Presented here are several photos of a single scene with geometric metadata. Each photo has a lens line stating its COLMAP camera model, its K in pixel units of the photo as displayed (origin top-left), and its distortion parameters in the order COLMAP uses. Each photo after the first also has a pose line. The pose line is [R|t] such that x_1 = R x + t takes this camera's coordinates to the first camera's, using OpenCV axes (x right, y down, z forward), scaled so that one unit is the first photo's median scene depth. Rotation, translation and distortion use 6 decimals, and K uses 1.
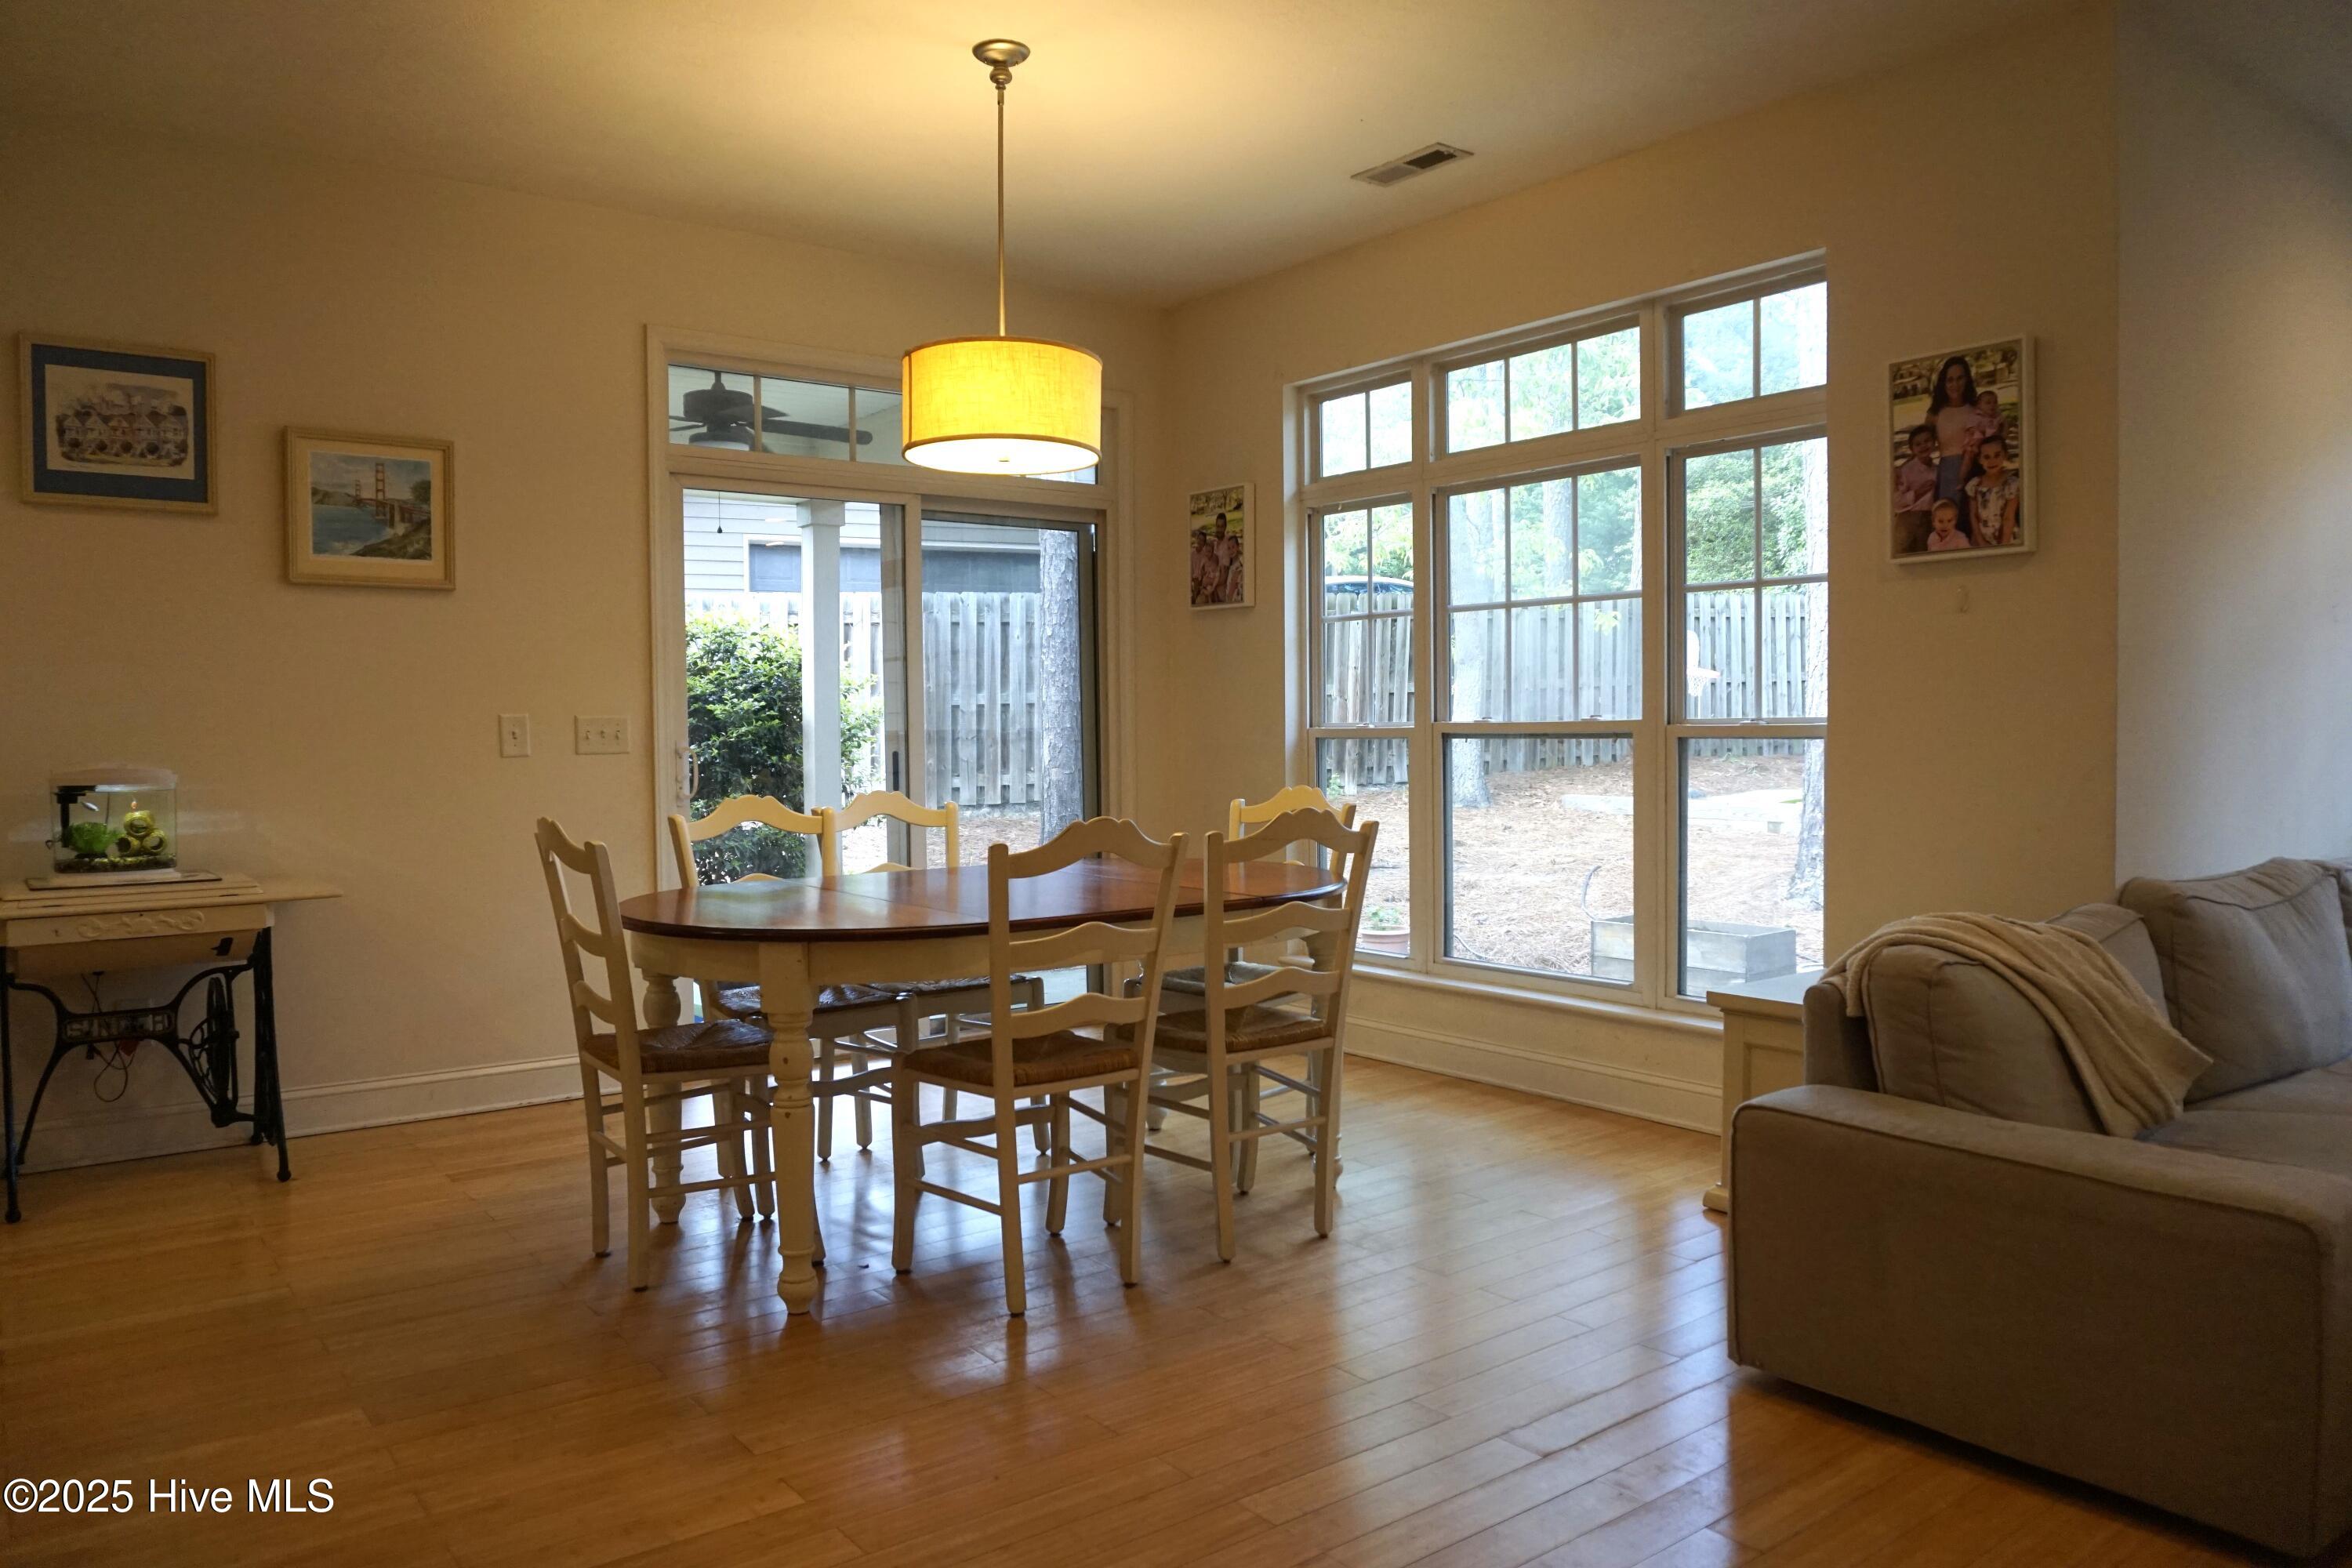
lens RADIAL K [[1639.7, 0, 1163.0], [0, 1639.7, 766.9], [0, 0, 1]] dist [-0.037057, 0.006644]
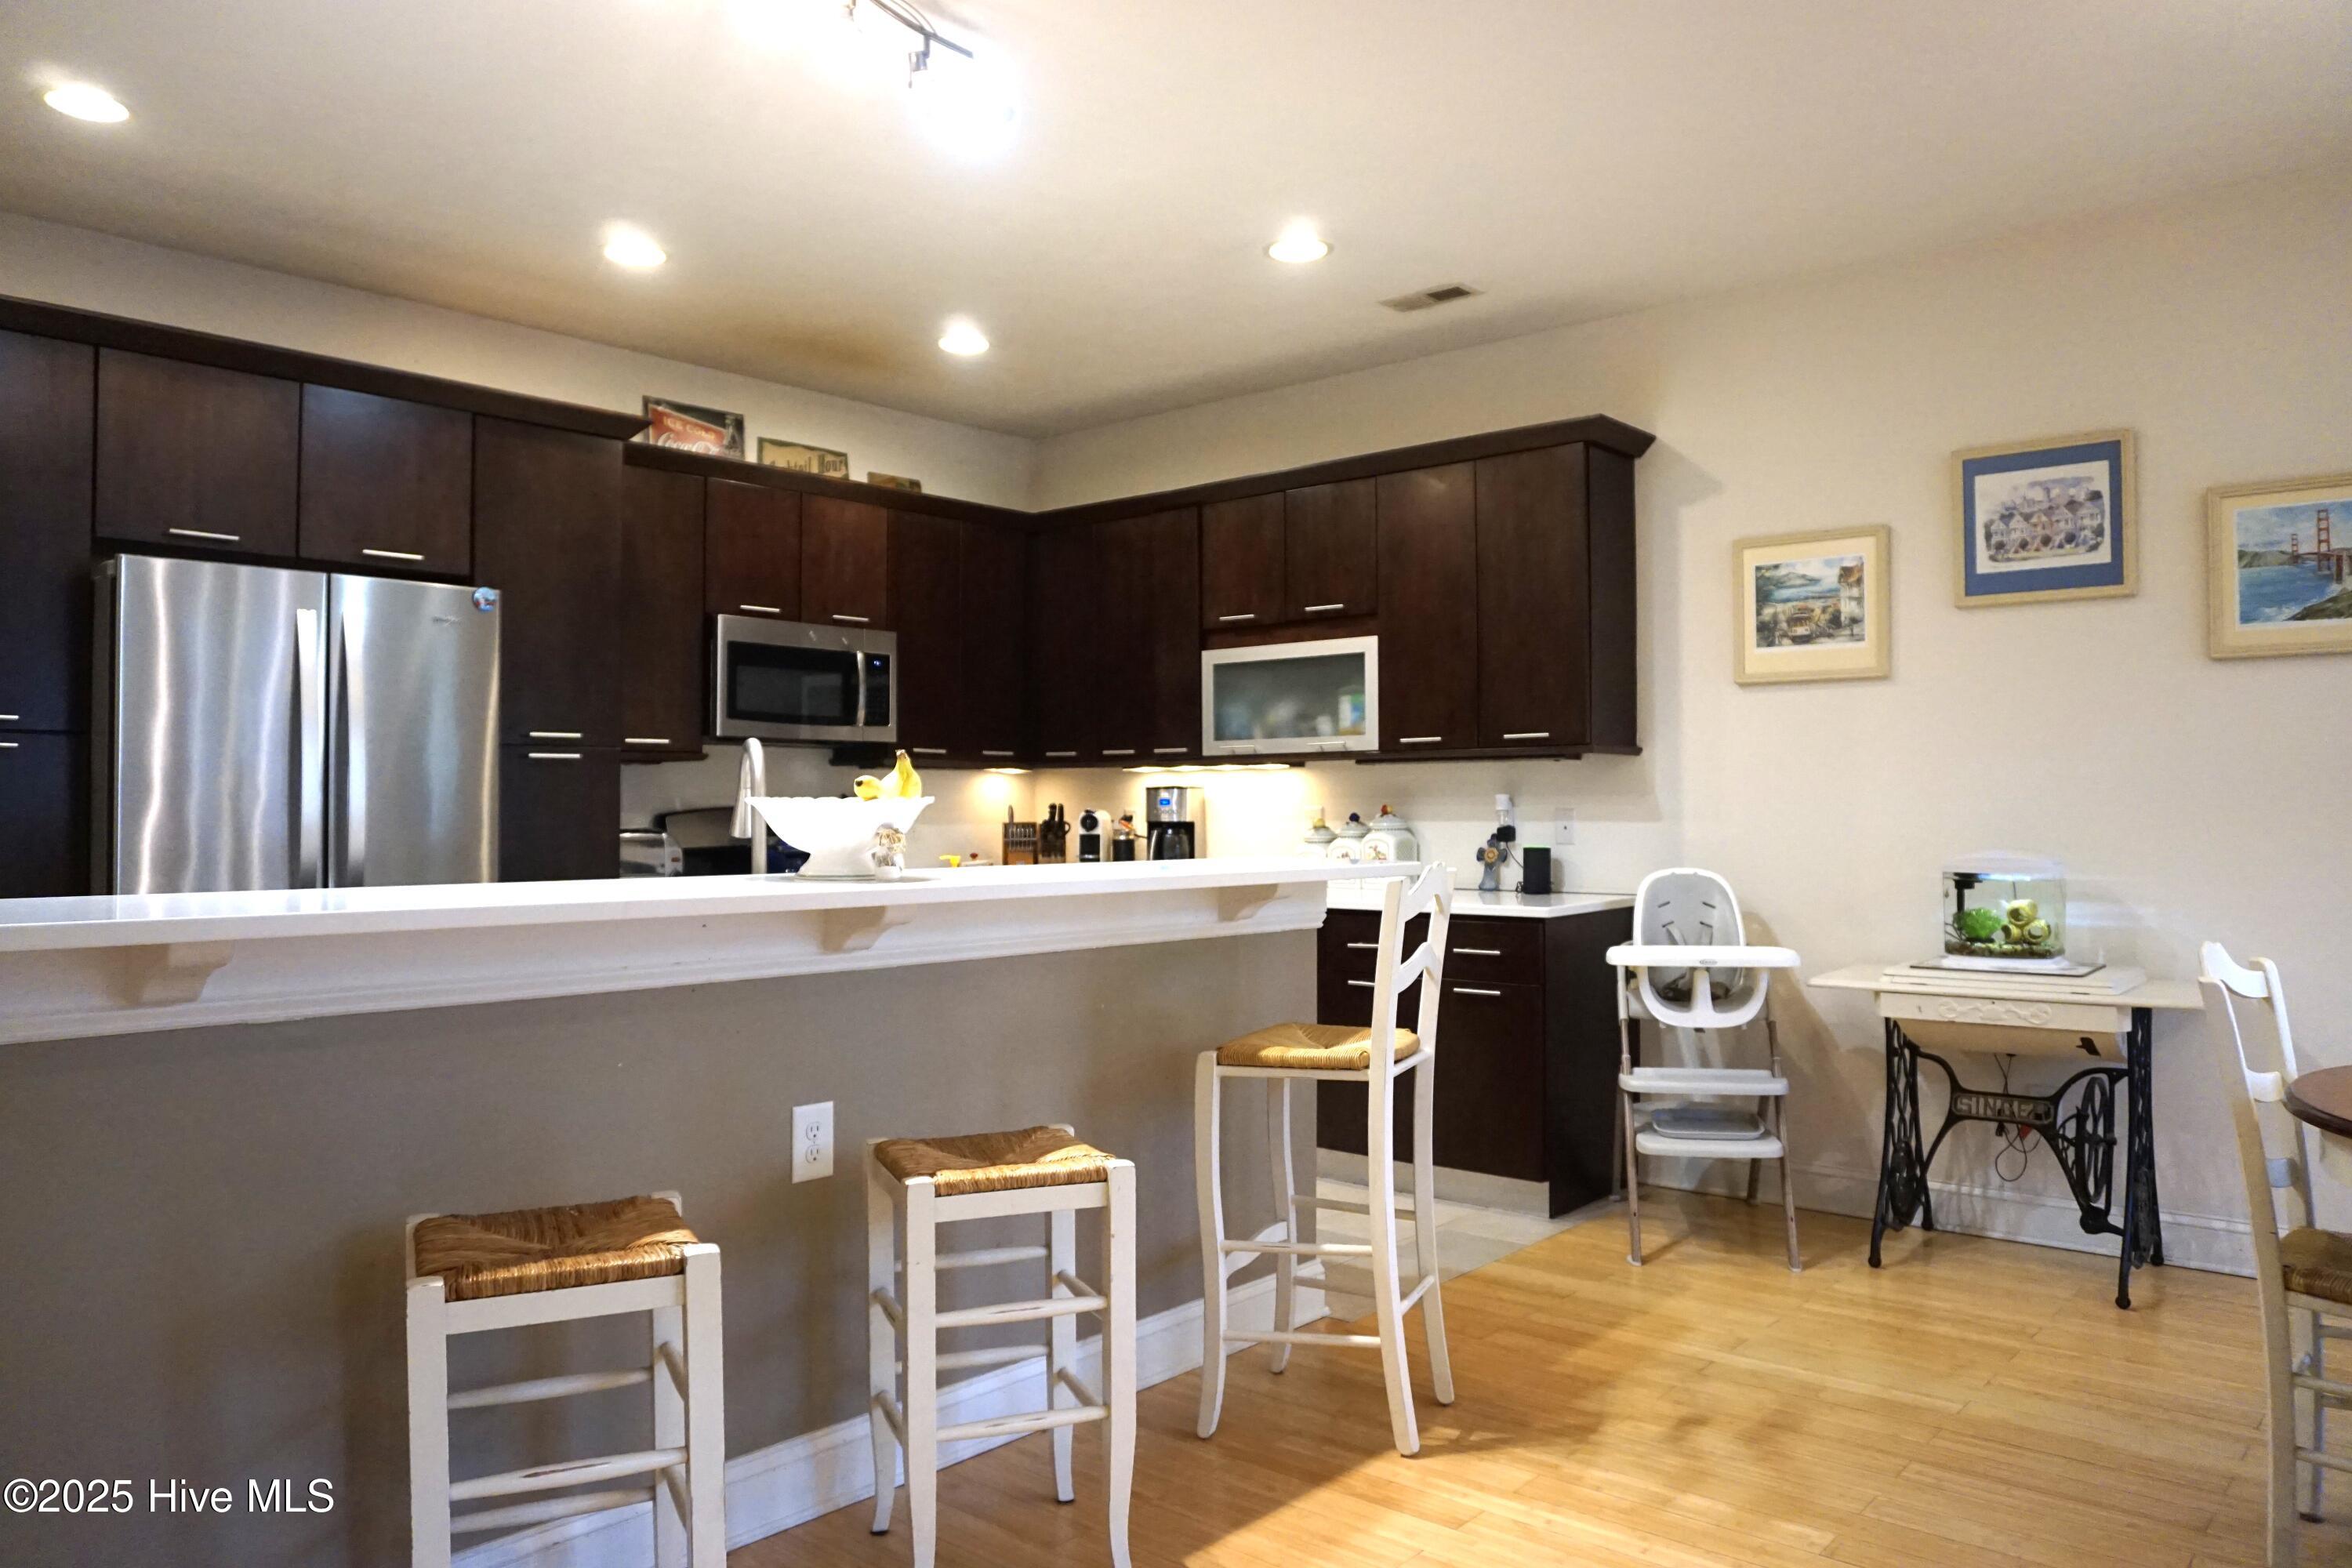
lens RADIAL K [[1639.7, 0, 1223.0], [0, 1639.7, 766.7], [0, 0, 1]] dist [-0.037057, 0.006644]
pose [[0.212793, -0.018808, -0.976916, 0.246163], [-0.022877, 0.999445, -0.024225, -0.019045], [0.976829, 0.027504, 0.212245, 0.280635]]
